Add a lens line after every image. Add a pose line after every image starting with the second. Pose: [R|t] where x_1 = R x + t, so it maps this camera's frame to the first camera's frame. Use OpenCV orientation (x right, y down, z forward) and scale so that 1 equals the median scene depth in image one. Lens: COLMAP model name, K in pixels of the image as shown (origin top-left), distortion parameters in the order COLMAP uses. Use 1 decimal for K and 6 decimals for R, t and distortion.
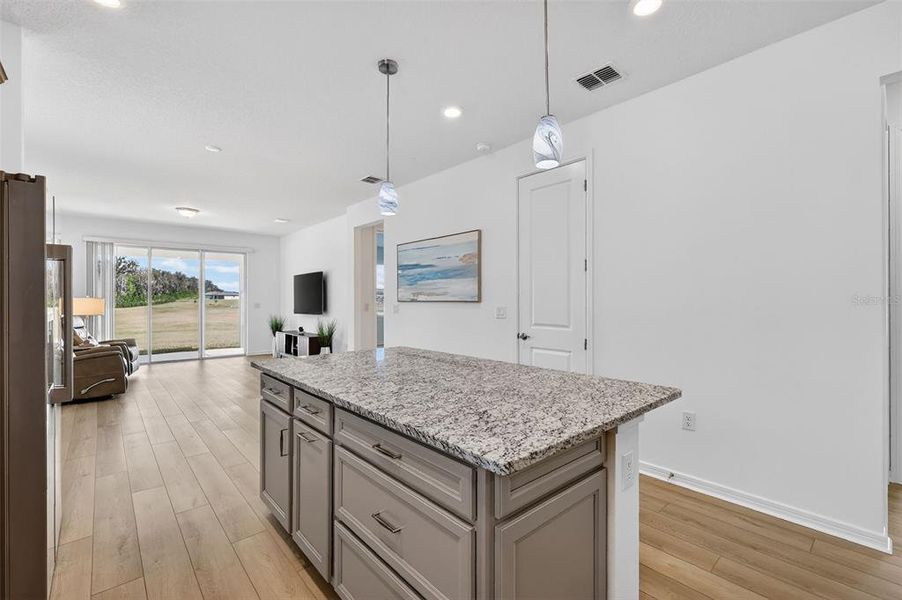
lens RADIAL K [[393.7, 0, 452.6], [0, 393.7, 300.8], [0, 0, 1]] dist [0.003681, -0.000133]
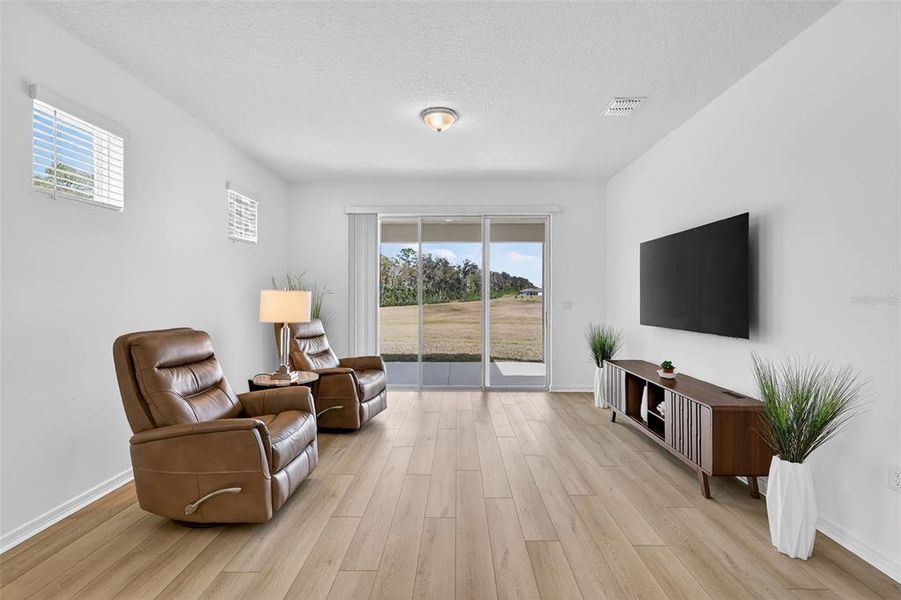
lens RADIAL K [[393.3, 0, 450.7], [0, 393.3, 297.7], [0, 0, 1]] dist [0.003681, -0.000133]
pose [[0.735571, 0.006820, -0.677414, -0.269185], [-0.005590, 0.999976, 0.003998, -0.000374], [0.677425, 0.000846, 0.735591, 0.536752]]
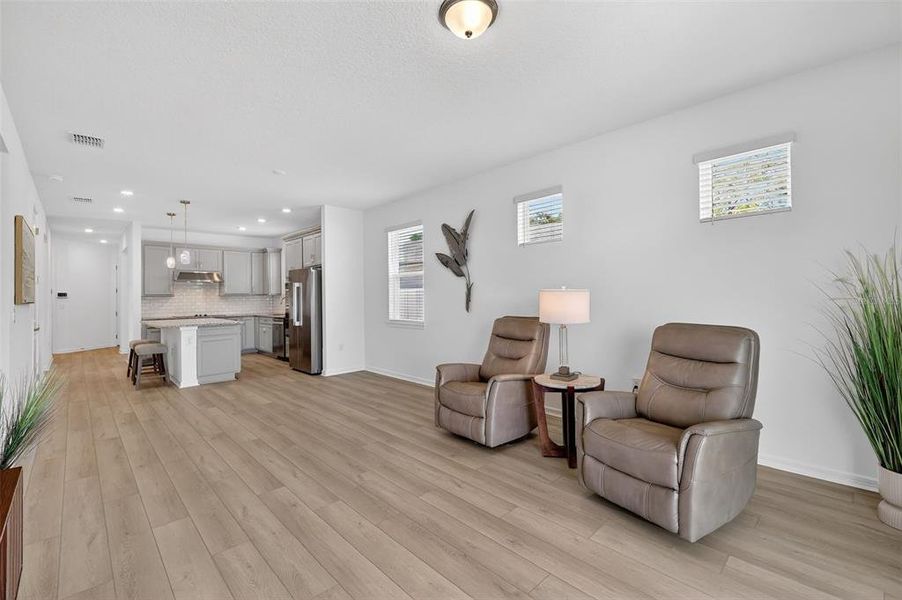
lens RADIAL K [[393.7, 0, 455.6], [0, 393.7, 288.9], [0, 0, 1]] dist [0.003681, -0.000133]
pose [[-0.998911, 0.017084, -0.043426, -0.541188], [0.017633, 0.999769, -0.012290, -0.002660], [0.043206, -0.013042, -0.998981, 1.105635]]
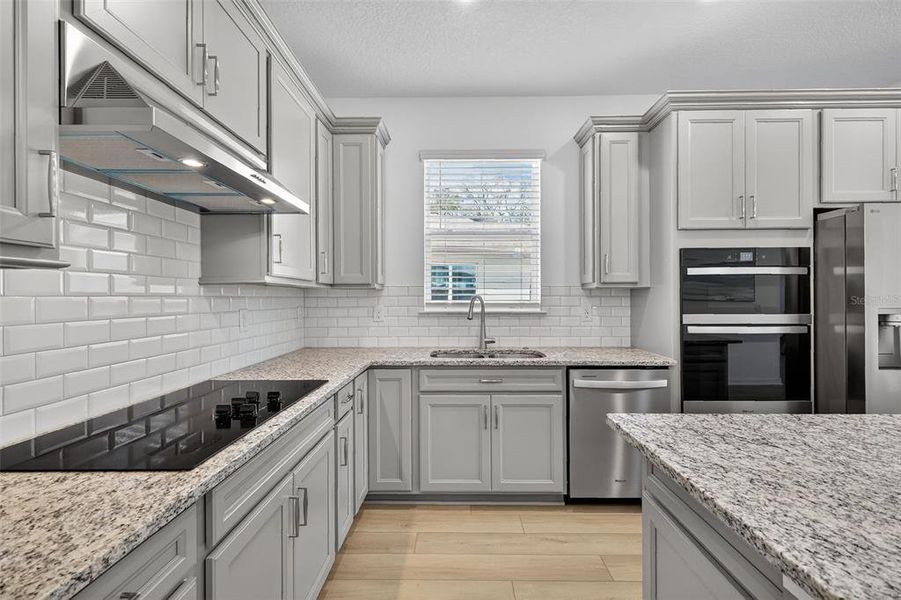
lens RADIAL K [[393.3, 0, 452.0], [0, 393.3, 302.2], [0, 0, 1]] dist [0.003681, -0.000133]
pose [[-0.674307, 0.013176, -0.738334, 0.173372], [0.001264, 0.999860, 0.016689, -0.001287], [0.738450, 0.010320, -0.674229, 0.173058]]
